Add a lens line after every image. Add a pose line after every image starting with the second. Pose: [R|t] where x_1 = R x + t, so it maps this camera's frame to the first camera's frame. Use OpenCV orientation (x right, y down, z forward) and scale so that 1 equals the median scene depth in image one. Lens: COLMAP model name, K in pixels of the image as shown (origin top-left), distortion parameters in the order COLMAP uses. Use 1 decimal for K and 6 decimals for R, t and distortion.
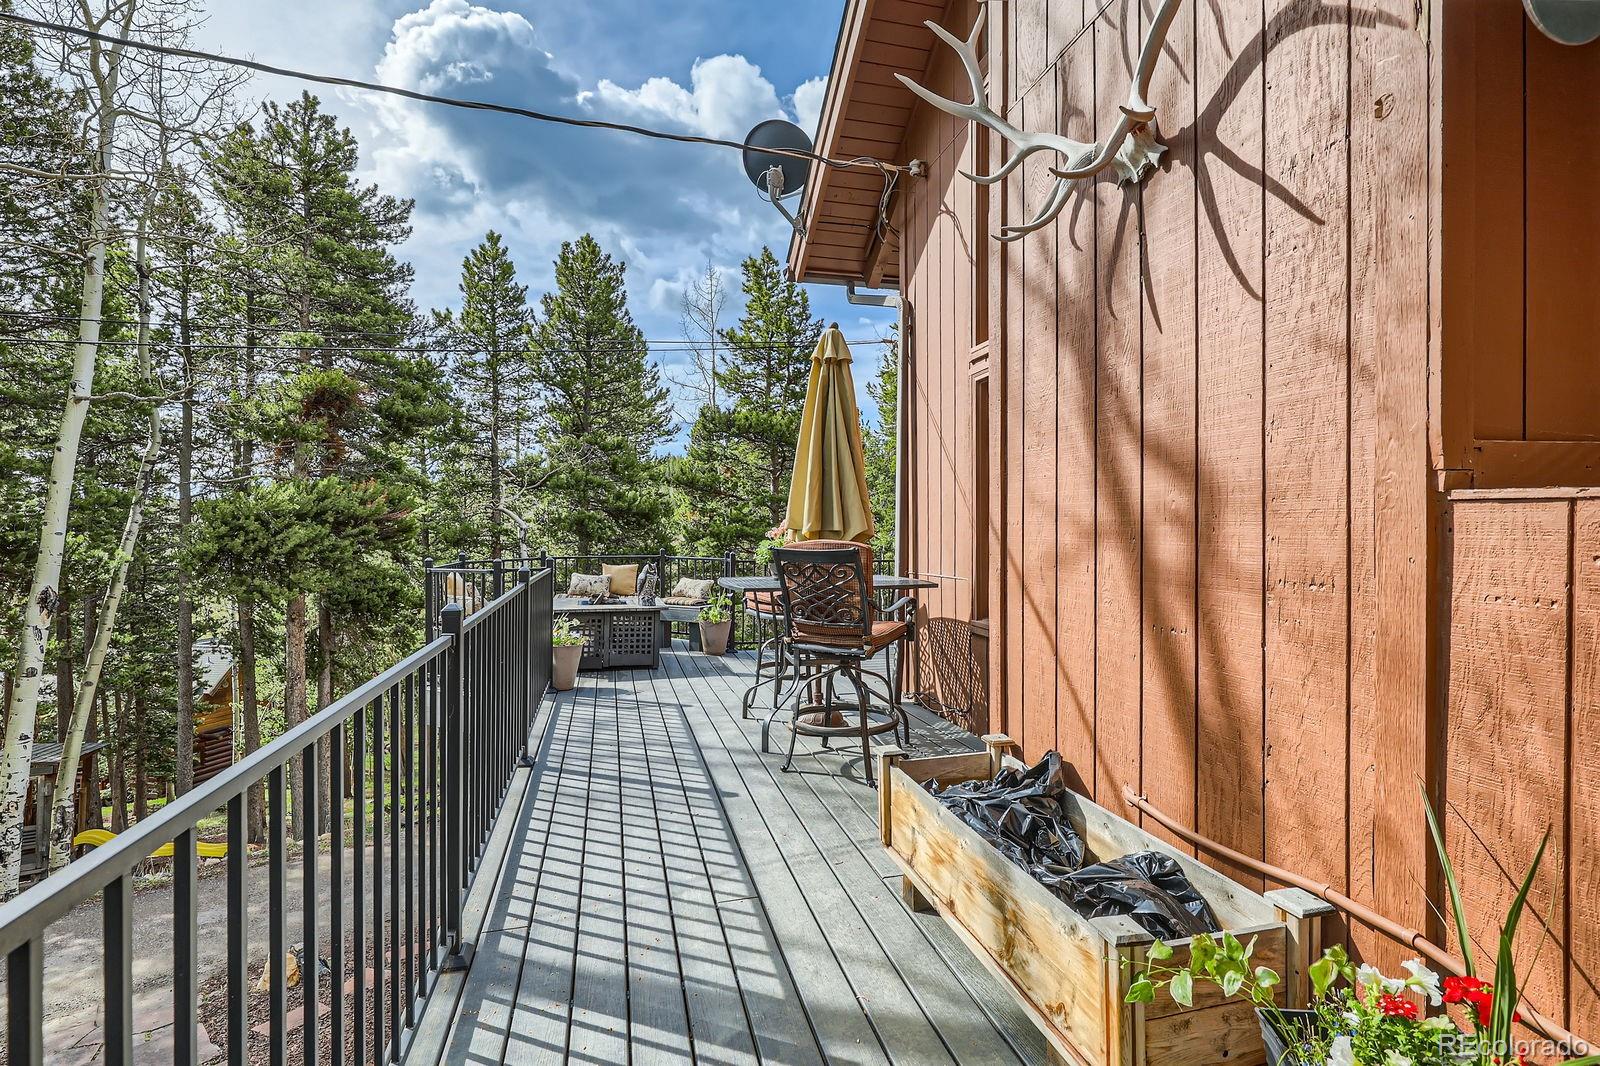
lens RADIAL K [[738.0, 0, 799.7], [0, 738.0, 532.8], [0, 0, 1]] dist [-0.000451, -0.000223]
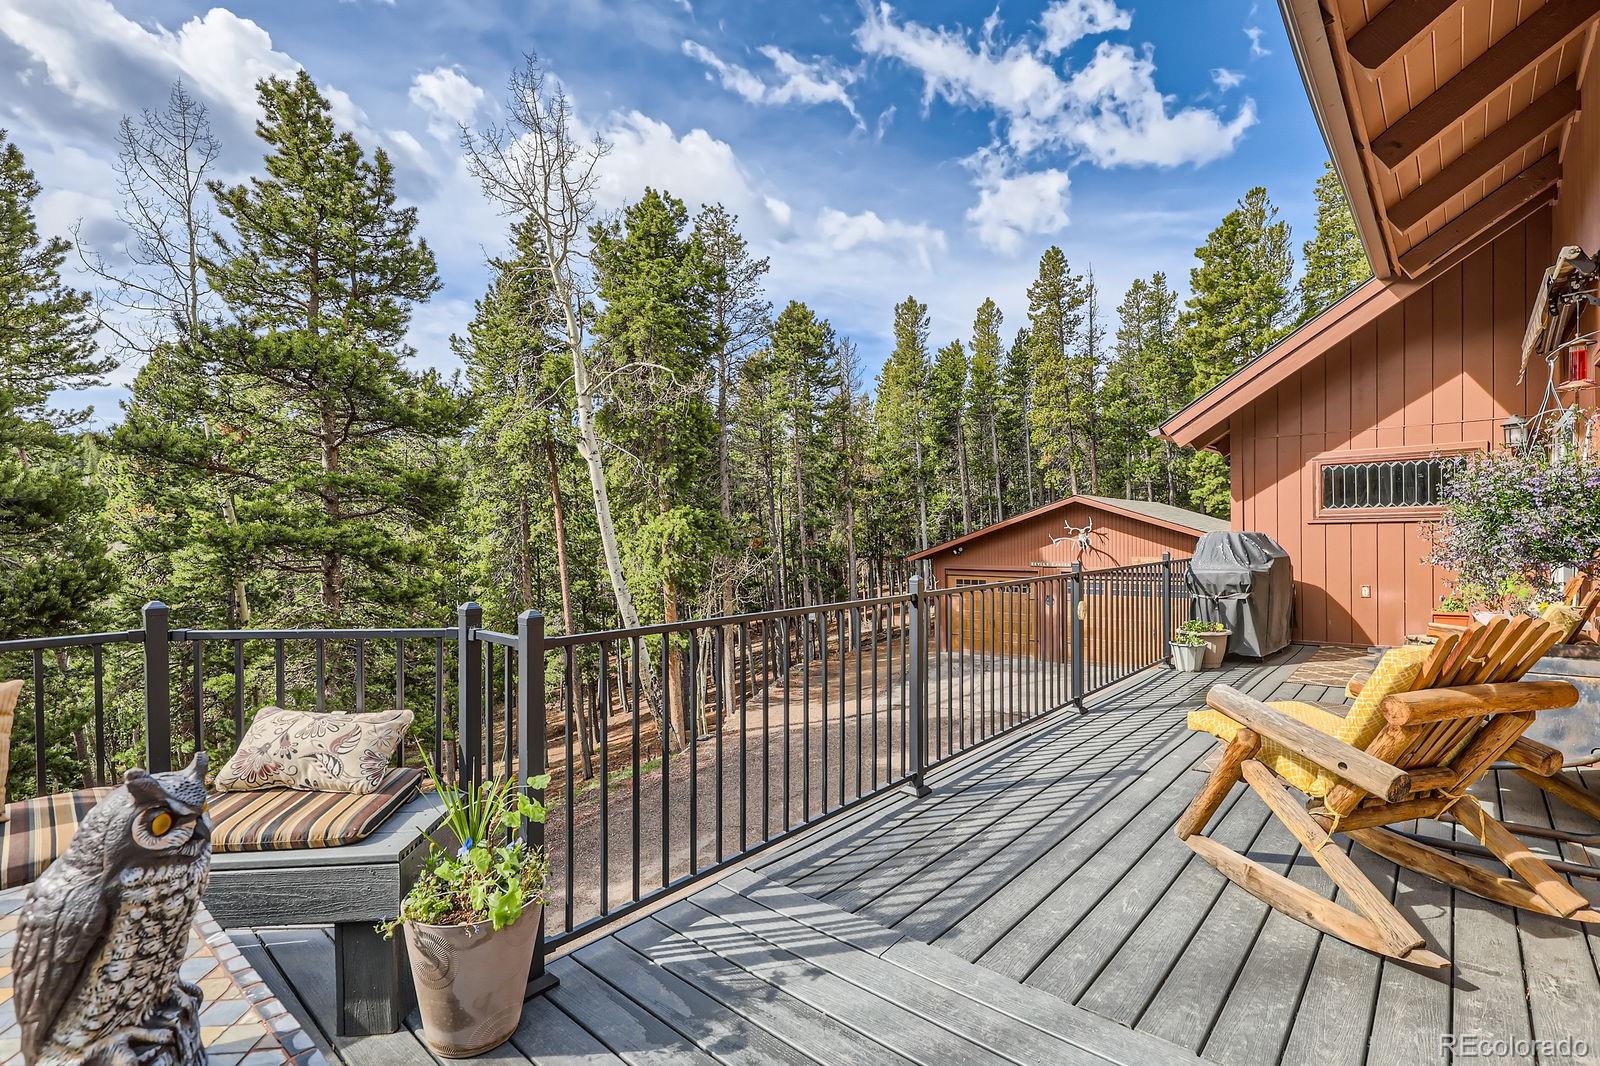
lens RADIAL K [[738.0, 0, 809.8], [0, 738.0, 539.6], [0, 0, 1]] dist [-0.000451, -0.000223]
pose [[0.823655, -0.017774, 0.566812, -0.054244], [0.012367, 0.999834, 0.013382, -0.000104], [-0.566956, -0.004012, 0.823738, 0.251178]]
